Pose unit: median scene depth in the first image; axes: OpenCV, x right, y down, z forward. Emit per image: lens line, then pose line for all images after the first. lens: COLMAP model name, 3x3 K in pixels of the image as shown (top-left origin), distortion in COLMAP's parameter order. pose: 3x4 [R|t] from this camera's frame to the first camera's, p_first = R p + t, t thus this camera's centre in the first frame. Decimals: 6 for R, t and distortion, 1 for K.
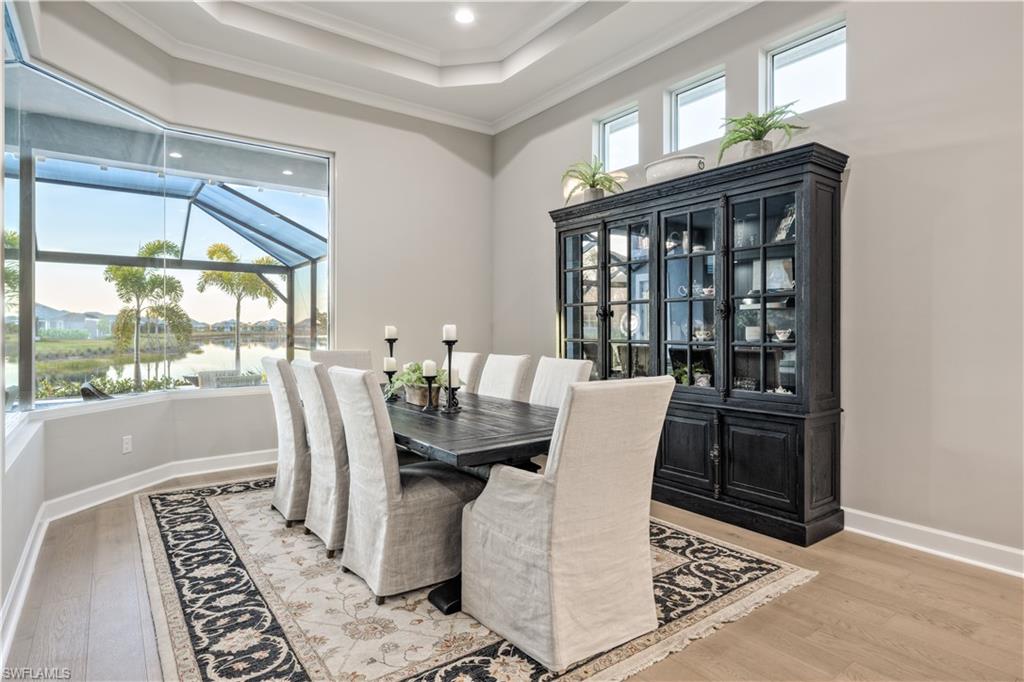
lens RADIAL K [[535.4, 0, 505.5], [0, 535.4, 336.6], [0, 0, 1]] dist [0.007283, 0.000736]
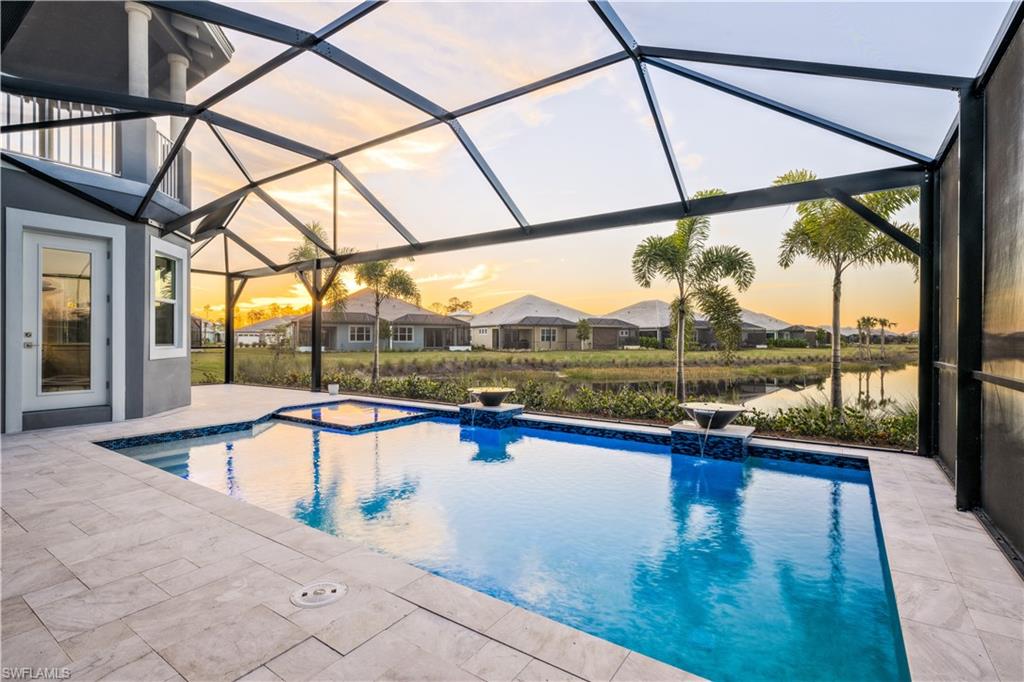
lens RADIAL K [[487.4, 0, 519.4], [0, 487.4, 340.1], [0, 0, 1]] dist [-0.000708, -0.000084]
pose [[0.333974, 0.001880, -0.942580, -0.404905], [-0.014577, 0.999889, -0.003170, 0.018179], [0.942469, 0.014799, 0.333965, 1.497351]]
